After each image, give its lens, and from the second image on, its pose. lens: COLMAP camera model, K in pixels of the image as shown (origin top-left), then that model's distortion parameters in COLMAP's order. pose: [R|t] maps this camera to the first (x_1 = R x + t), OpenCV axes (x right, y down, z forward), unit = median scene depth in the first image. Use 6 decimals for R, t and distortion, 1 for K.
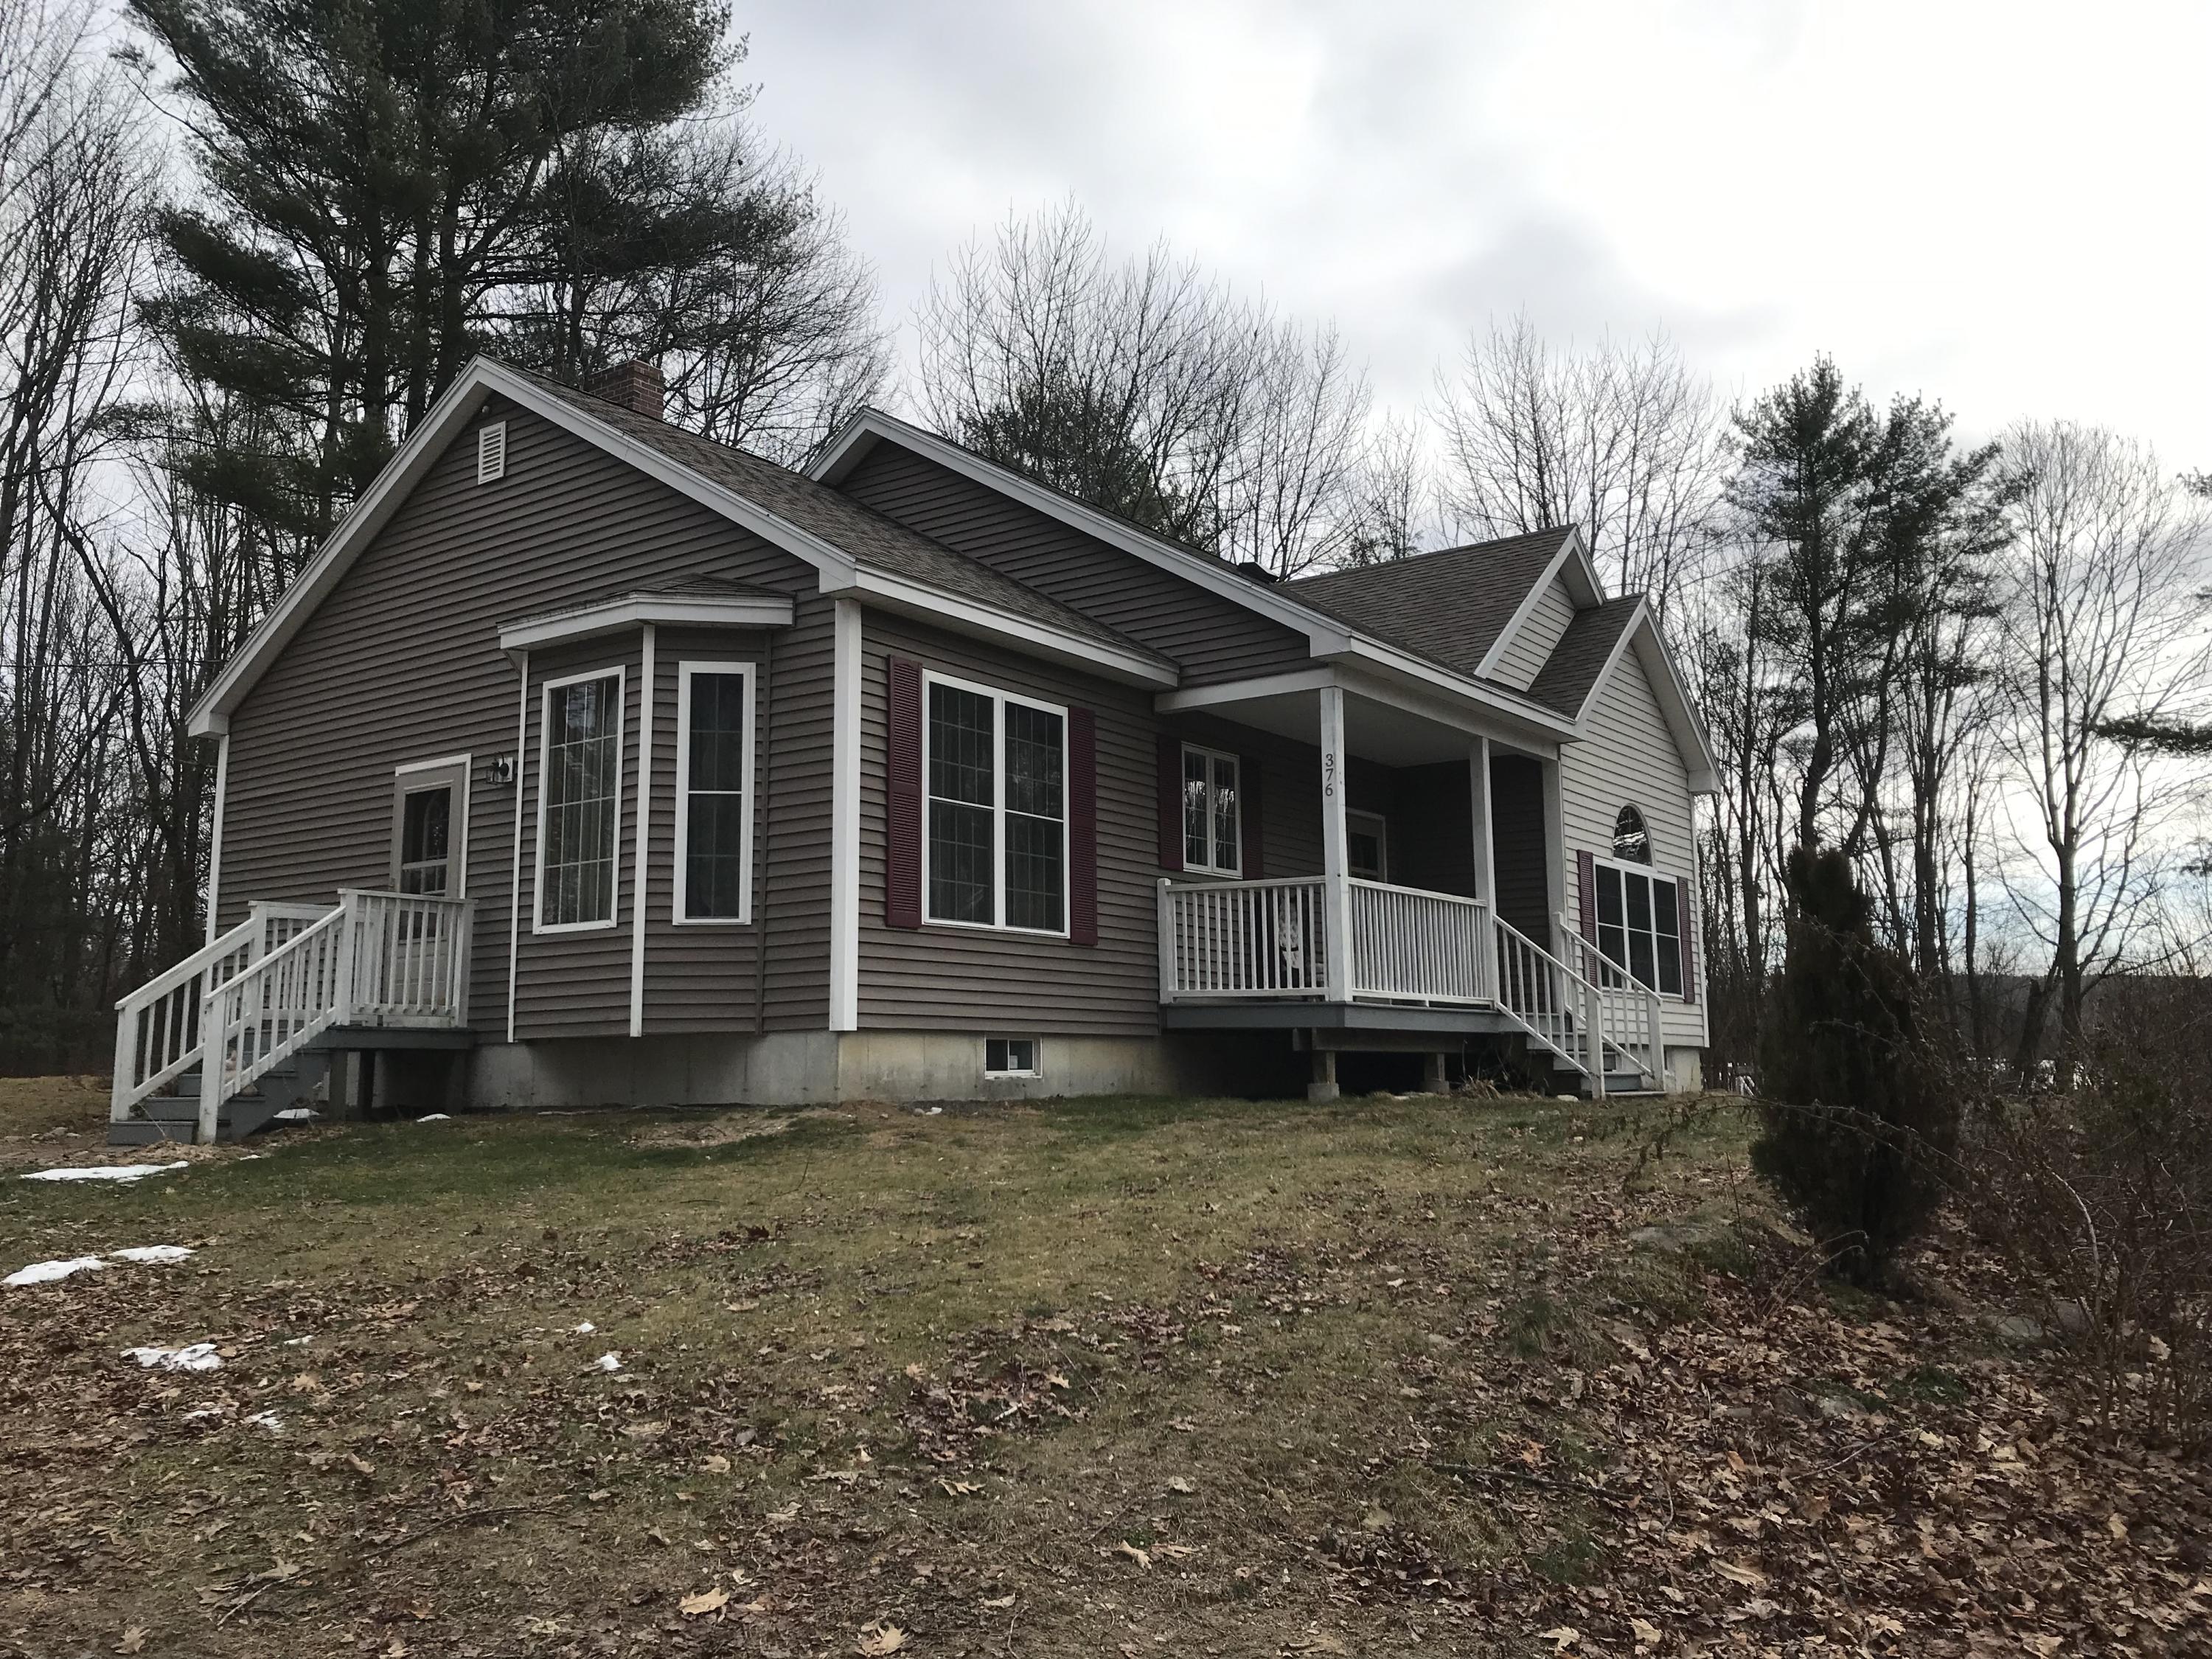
lens RADIAL K [[1801.7, 0, 1106.0], [0, 1801.7, 829.5], [0, 0, 1]] dist [0.035880, -0.003937]
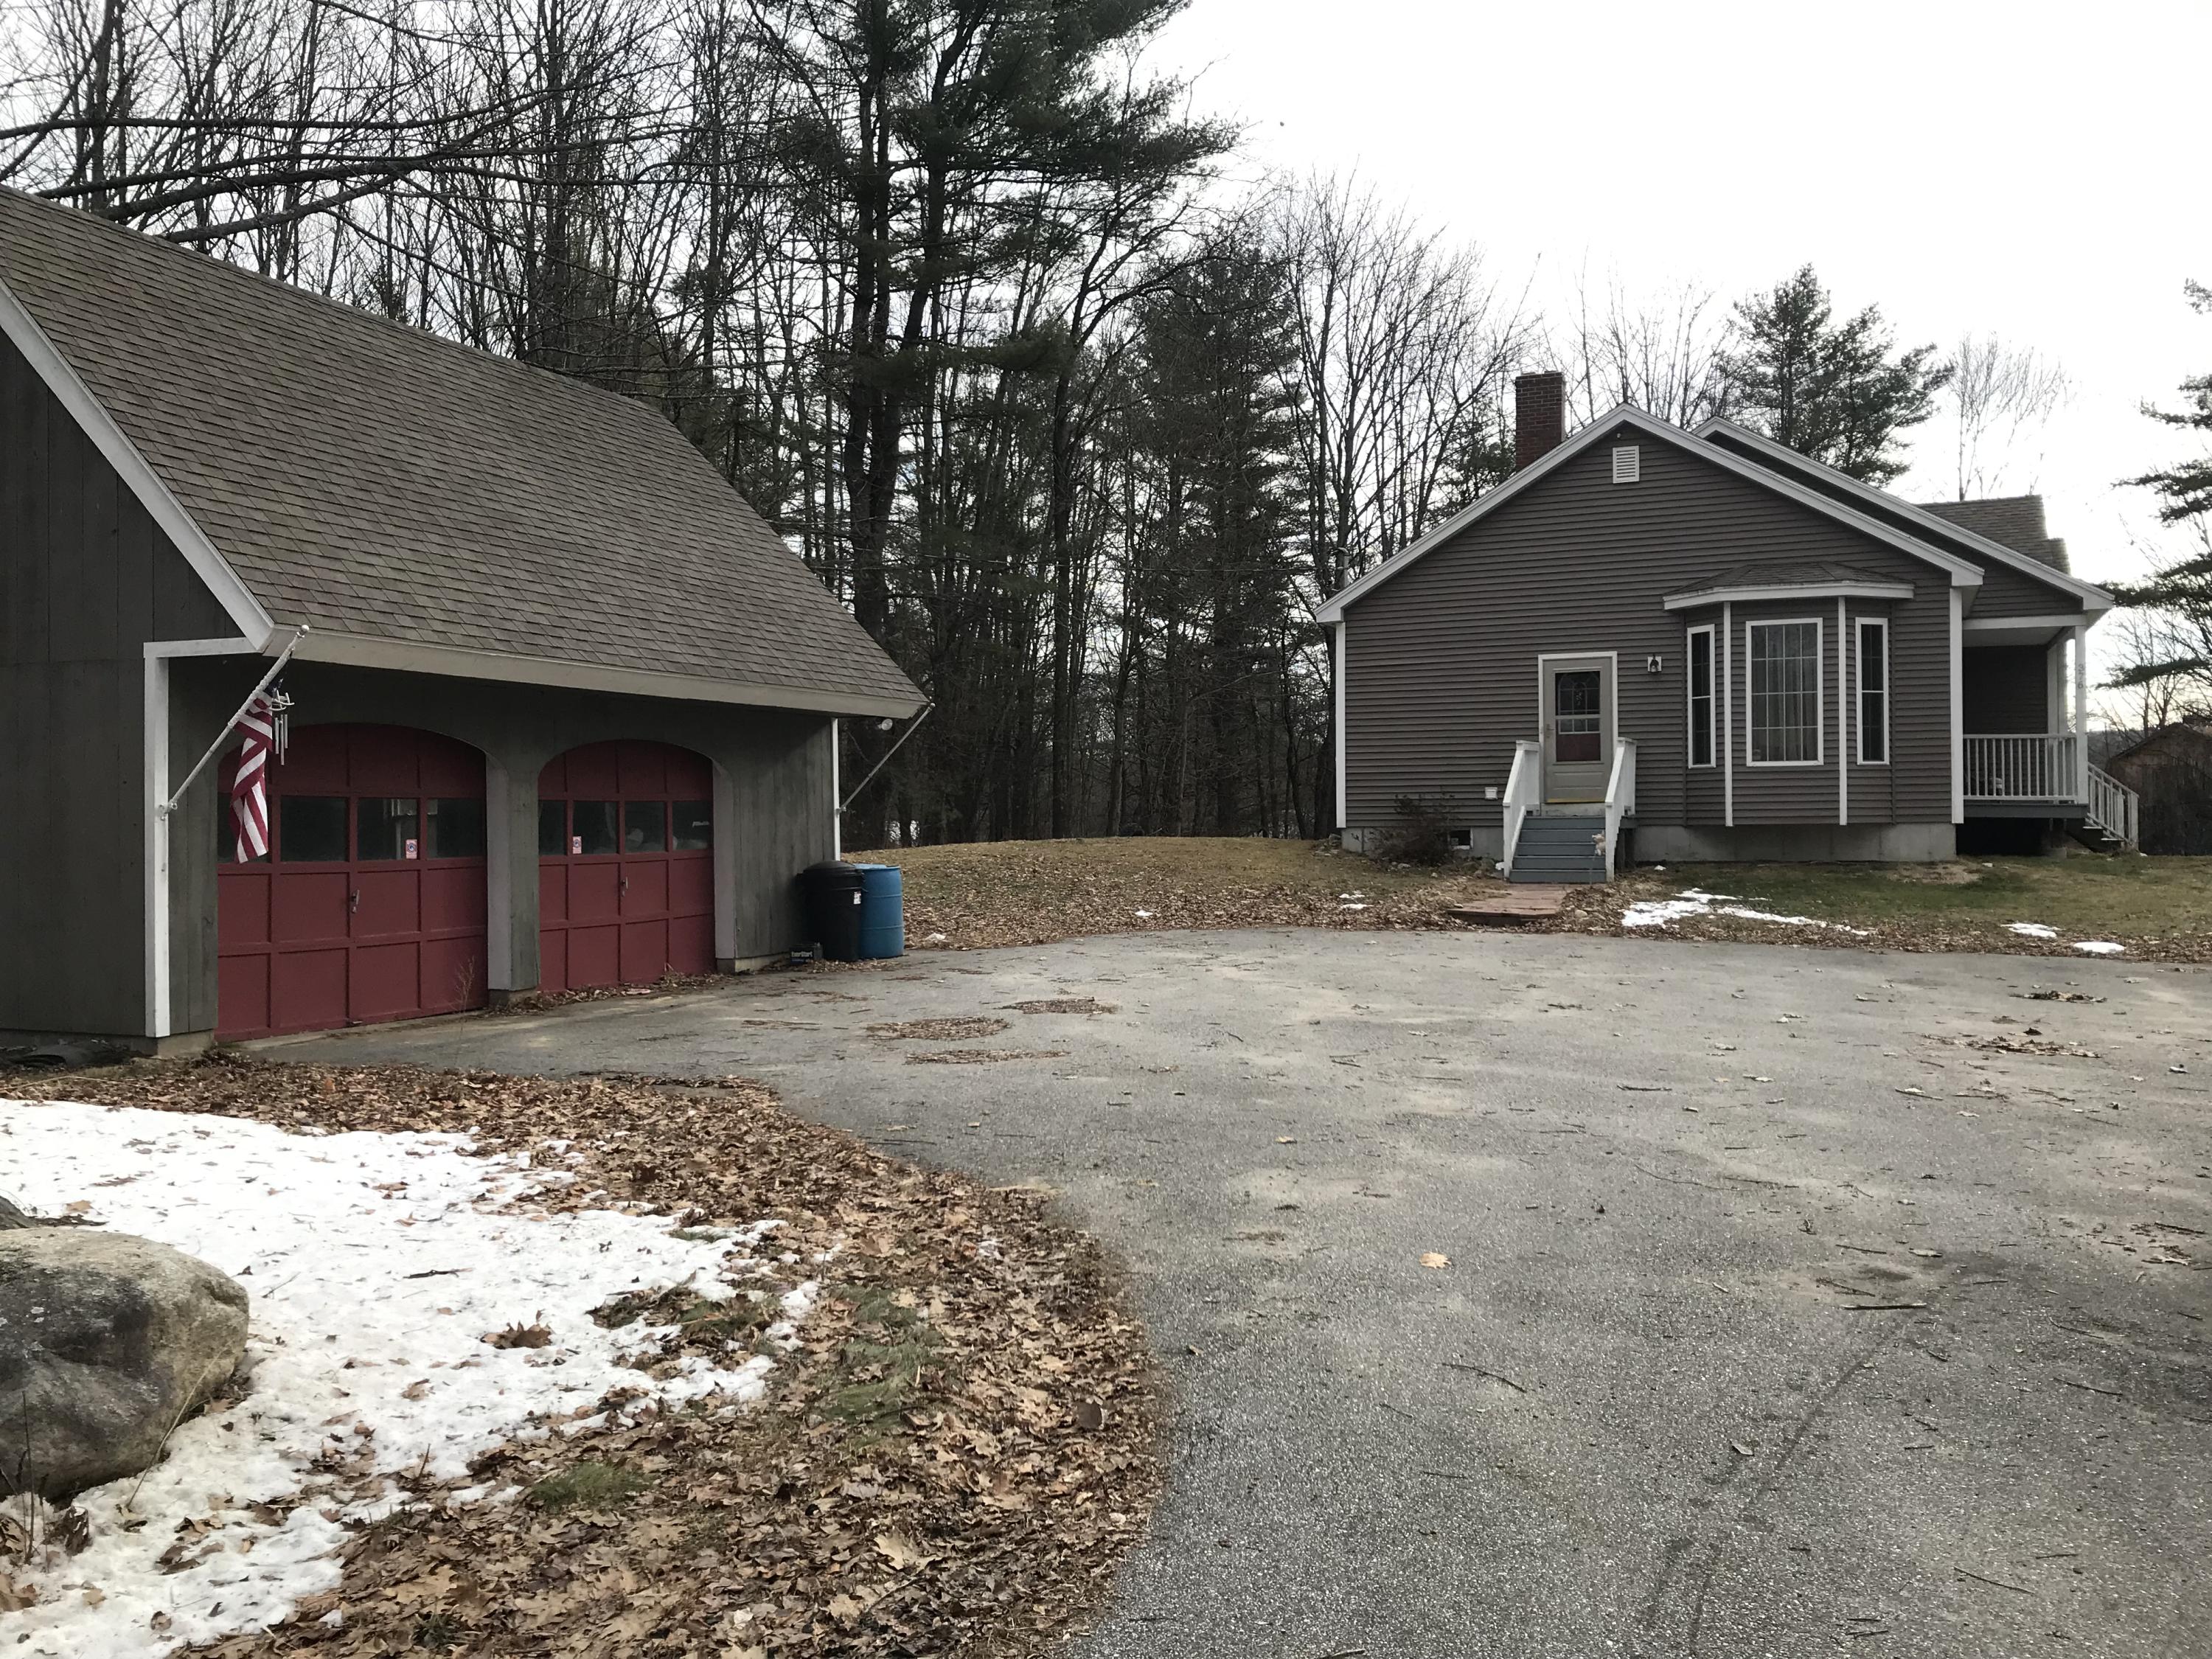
lens RADIAL K [[1801.7, 0, 1106.0], [0, 1801.7, 829.5], [0, 0, 1]] dist [0.035880, -0.003937]
pose [[0.974607, 0.001233, 0.223917, -1.308075], [-0.033273, 0.989681, 0.139371, -0.106233], [-0.221435, -0.143283, 0.964591, -0.580226]]
